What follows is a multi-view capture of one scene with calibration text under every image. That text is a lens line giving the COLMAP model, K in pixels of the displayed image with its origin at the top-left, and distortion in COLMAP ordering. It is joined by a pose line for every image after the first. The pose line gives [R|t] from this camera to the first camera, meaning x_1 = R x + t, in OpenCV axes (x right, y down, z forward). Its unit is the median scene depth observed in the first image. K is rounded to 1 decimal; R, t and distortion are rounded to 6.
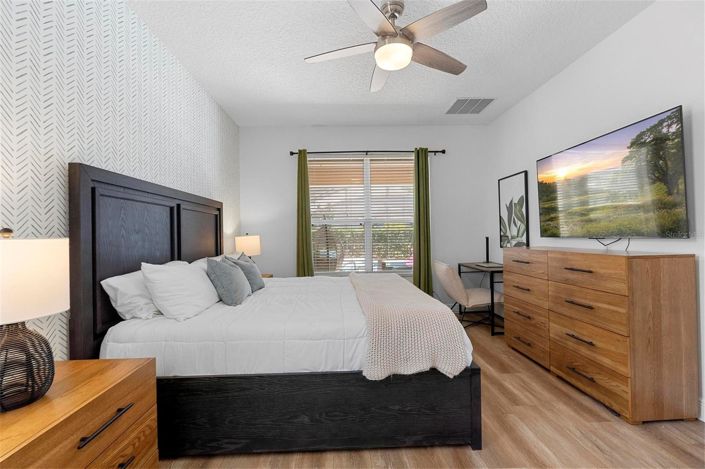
lens RADIAL K [[321.7, 0, 353.7], [0, 321.7, 233.2], [0, 0, 1]] dist [-0.000962, 0.000935]
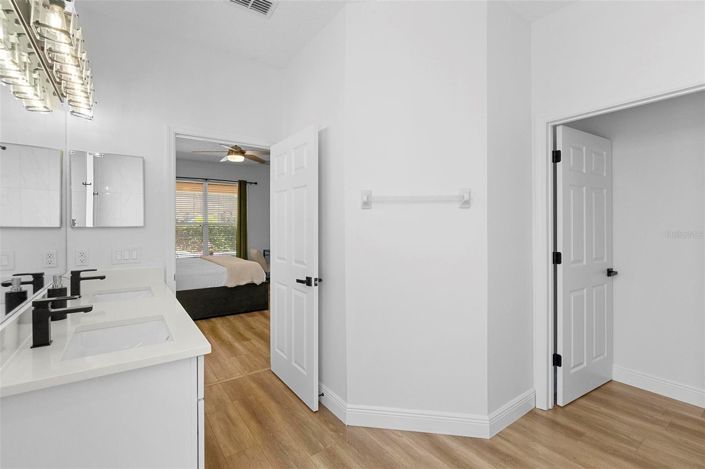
lens RADIAL K [[321.7, 0, 354.4], [0, 321.7, 231.7], [0, 0, 1]] dist [-0.000962, 0.000935]
pose [[0.838329, 0.009903, 0.545075, -0.389744], [-0.018156, 0.999788, 0.009758, -0.052771], [-0.544863, -0.018077, 0.838330, -1.328591]]
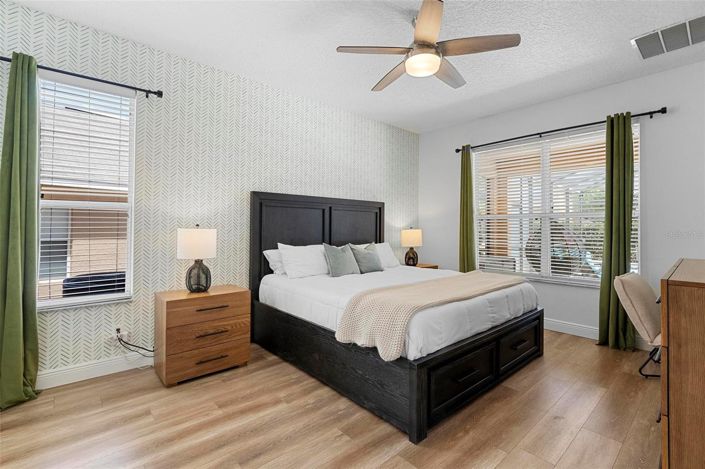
lens RADIAL K [[321.7, 0, 334.2], [0, 321.7, 226.5], [0, 0, 1]] dist [-0.000962, 0.000935]
pose [[0.618982, 0.019448, -0.785164, 0.746412], [-0.018751, 0.999774, 0.009981, -0.018026], [0.785181, 0.008544, 0.619207, 0.114398]]
